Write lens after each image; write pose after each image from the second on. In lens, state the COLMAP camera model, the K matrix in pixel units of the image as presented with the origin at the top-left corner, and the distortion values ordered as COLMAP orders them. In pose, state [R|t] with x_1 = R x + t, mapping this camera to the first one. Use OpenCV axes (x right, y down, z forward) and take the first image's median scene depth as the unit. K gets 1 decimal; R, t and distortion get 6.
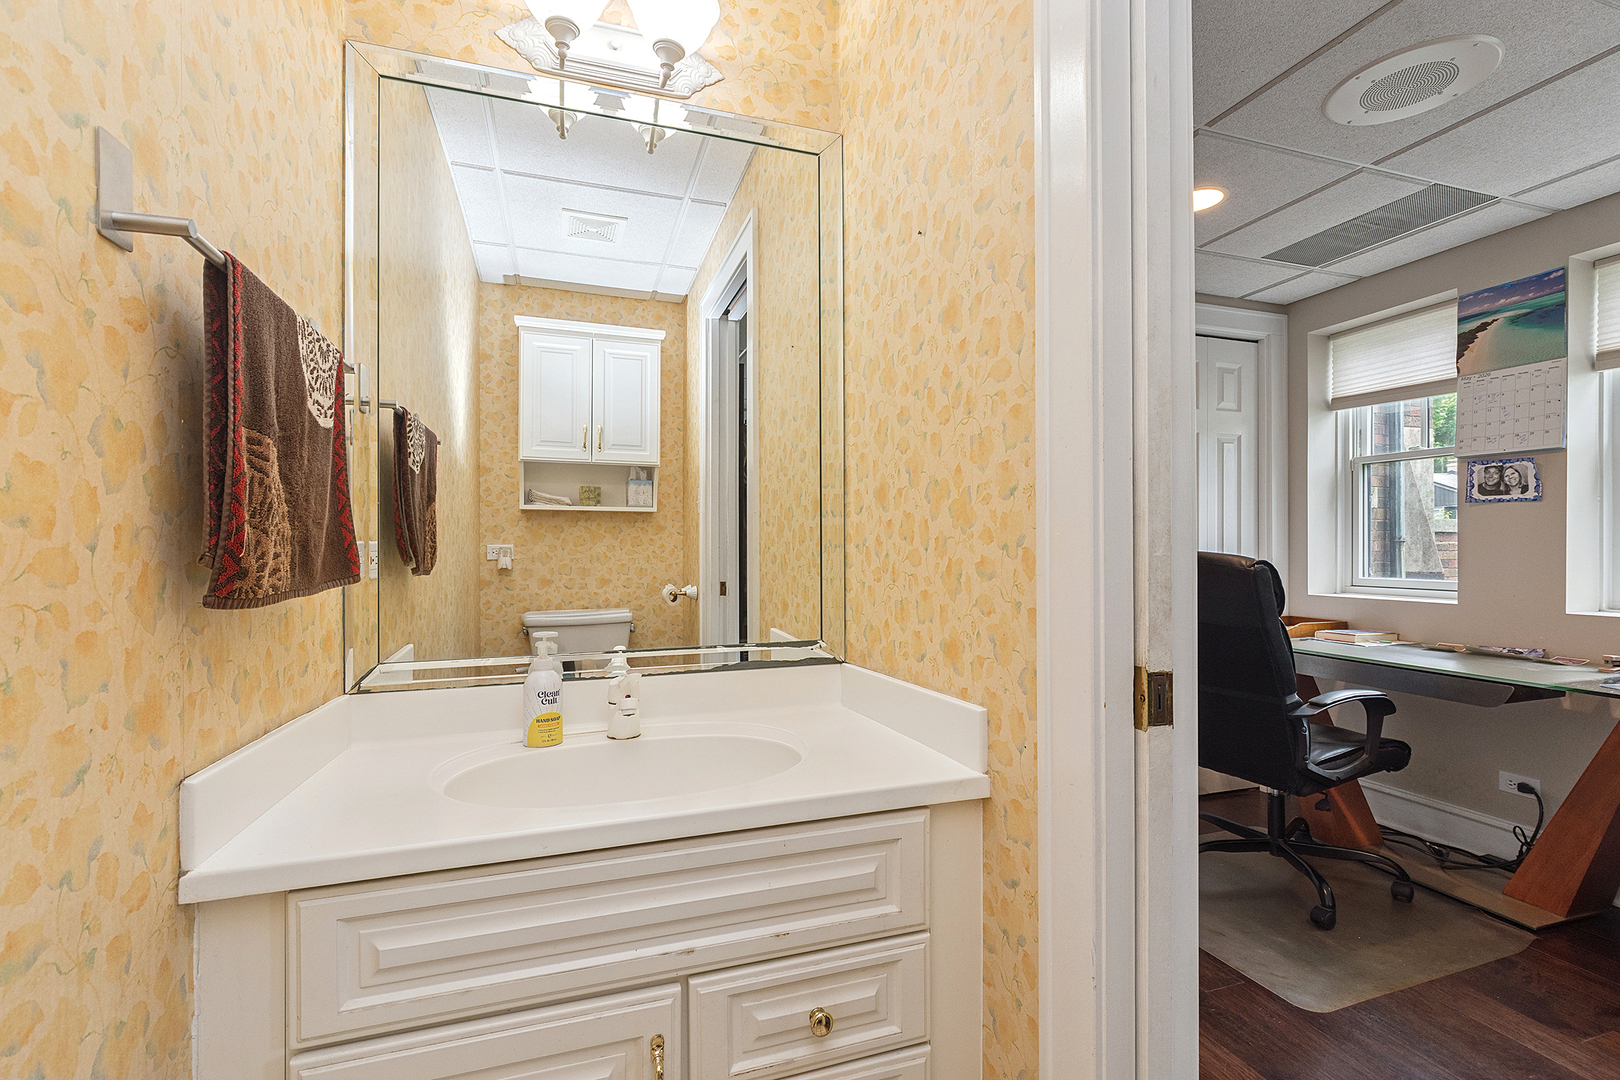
lens RADIAL K [[719.6, 0, 807.0], [0, 719.6, 545.3], [0, 0, 1]] dist [-0.001762, -0.000290]
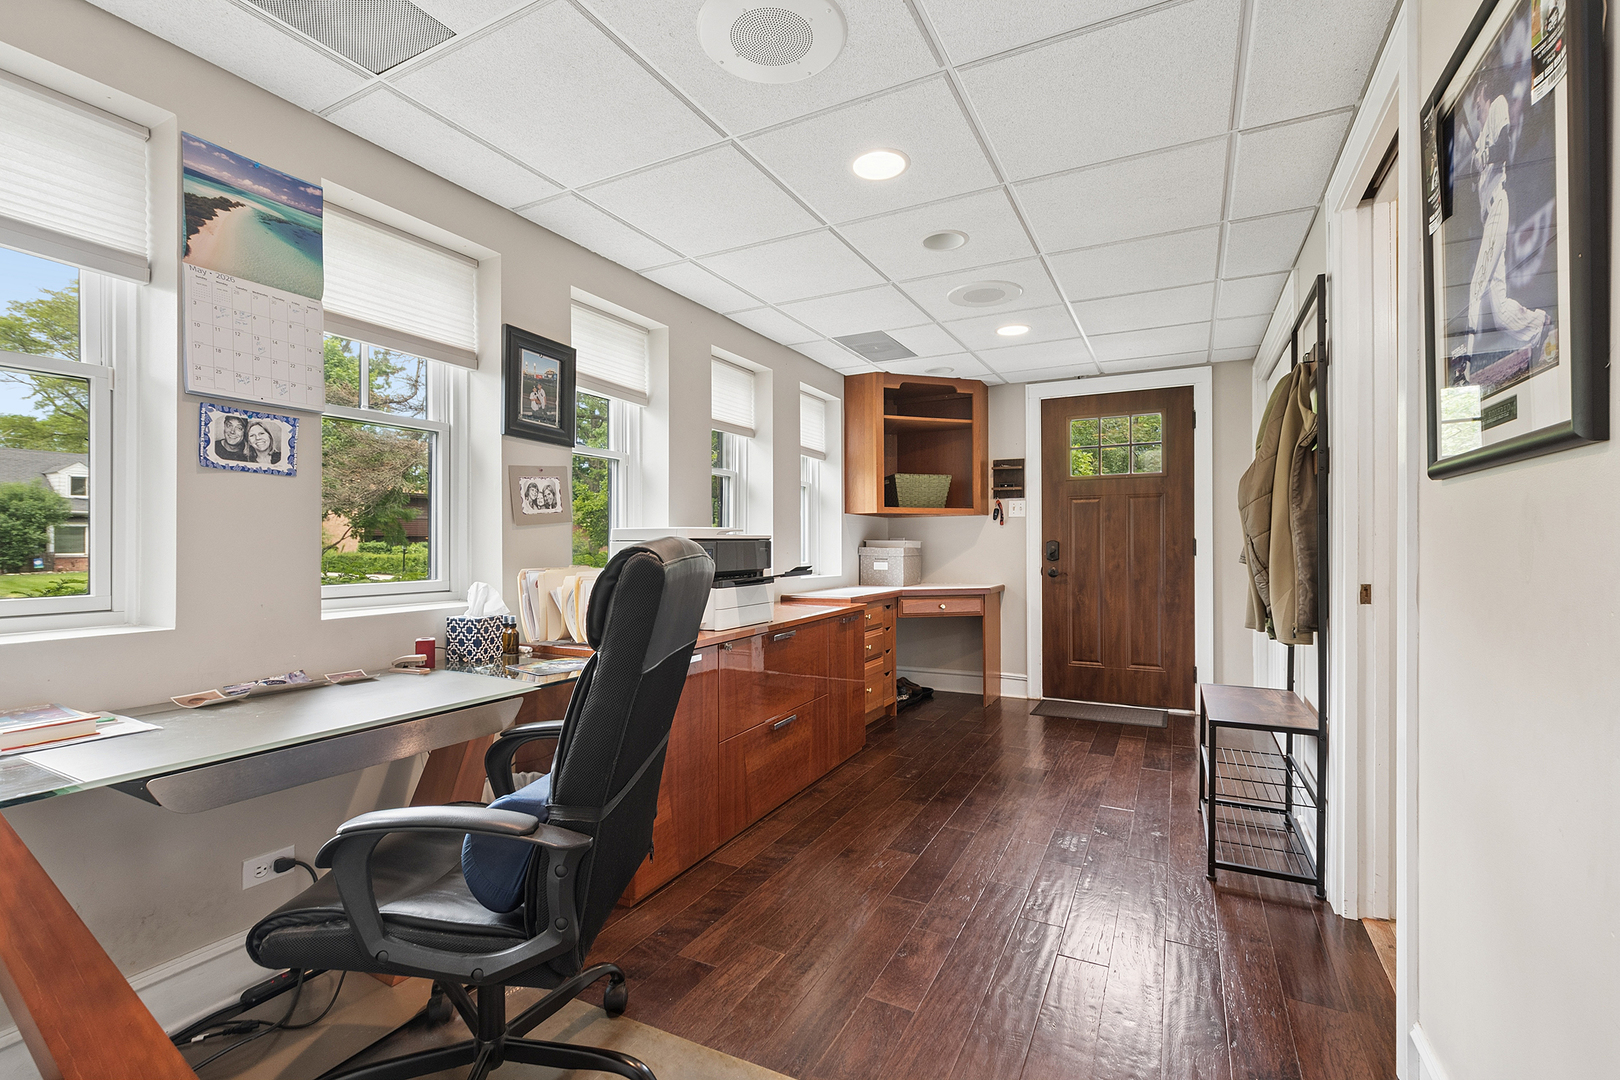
lens RADIAL K [[719.6, 0, 807.0], [0, 719.6, 545.3], [0, 0, 1]] dist [-0.001762, -0.000290]
pose [[-0.695700, 0.000118, 0.718333, 0.093197], [-0.002074, 0.999995, -0.002173, 0.011006], [-0.718330, -0.003002, -0.695696, 1.087541]]
